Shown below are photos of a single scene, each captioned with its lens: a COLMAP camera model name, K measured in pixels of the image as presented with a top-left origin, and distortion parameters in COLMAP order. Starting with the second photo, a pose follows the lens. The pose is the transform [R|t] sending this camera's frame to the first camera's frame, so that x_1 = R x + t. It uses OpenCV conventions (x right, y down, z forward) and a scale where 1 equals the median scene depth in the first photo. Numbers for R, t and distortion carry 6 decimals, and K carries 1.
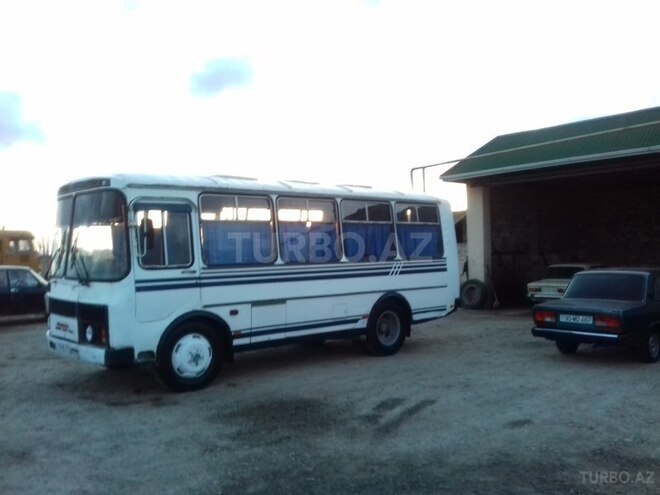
lens RADIAL K [[591.2, 0, 326.7], [0, 591.2, 248.0], [0, 0, 1]] dist [0.099581, -0.175054]
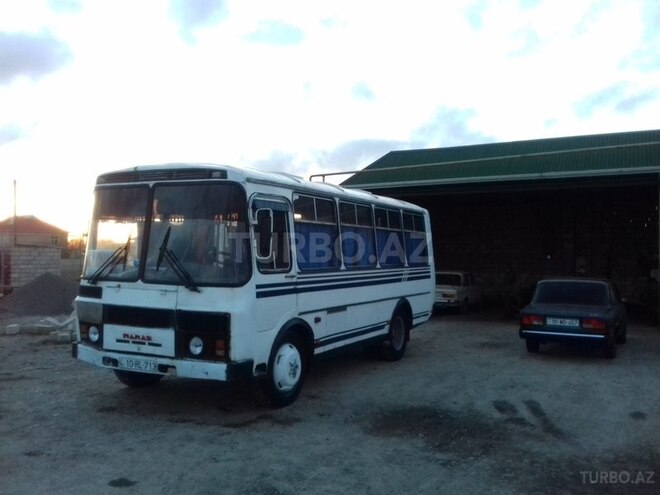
lens RADIAL K [[591.2, 0, 326.7], [0, 591.2, 248.0], [0, 0, 1]] dist [0.099581, -0.175054]
pose [[0.935108, 0.030213, 0.353072, -0.509817], [-0.027594, 0.999542, -0.012451, 0.005746], [-0.353286, 0.001900, 0.935513, 0.119313]]
